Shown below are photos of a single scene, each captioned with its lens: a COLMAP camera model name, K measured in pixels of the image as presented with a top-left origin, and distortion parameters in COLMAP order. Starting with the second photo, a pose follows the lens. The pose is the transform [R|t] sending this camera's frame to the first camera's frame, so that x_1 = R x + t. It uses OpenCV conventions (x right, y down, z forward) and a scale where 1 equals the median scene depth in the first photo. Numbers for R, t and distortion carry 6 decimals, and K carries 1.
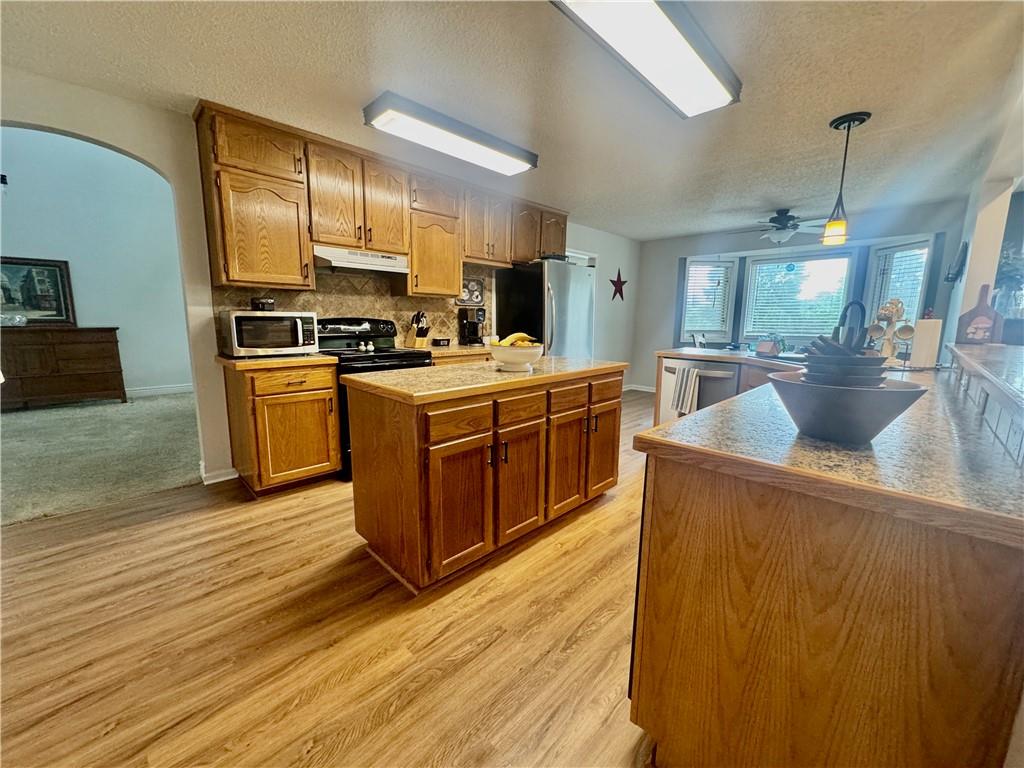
lens RADIAL K [[407.4, 0, 503.5], [0, 407.4, 387.1], [0, 0, 1]] dist [-0.005837, 0.000556]
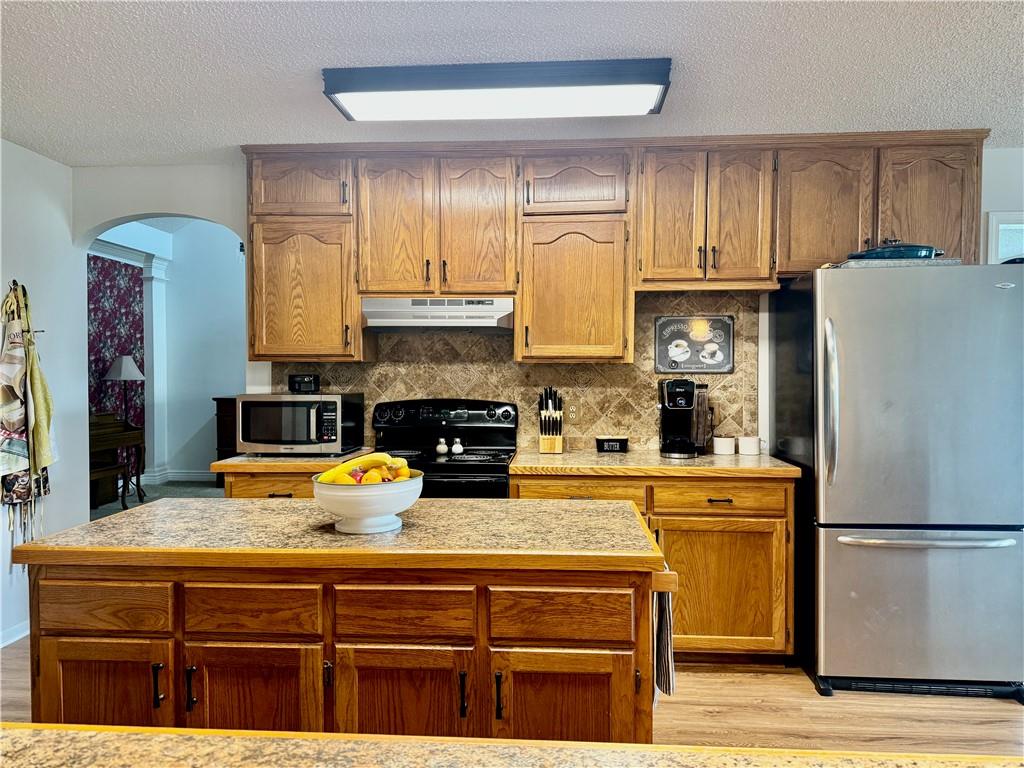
lens RADIAL K [[718.0, 0, 511.3], [0, 718.0, 382.8], [0, 0, 1]] dist [0.056496, -0.061789]
pose [[0.656327, 0.004890, -0.754461, 0.533587], [-0.117822, 0.988375, -0.096091, -0.101367], [0.745220, 0.151960, 0.649273, 0.356419]]
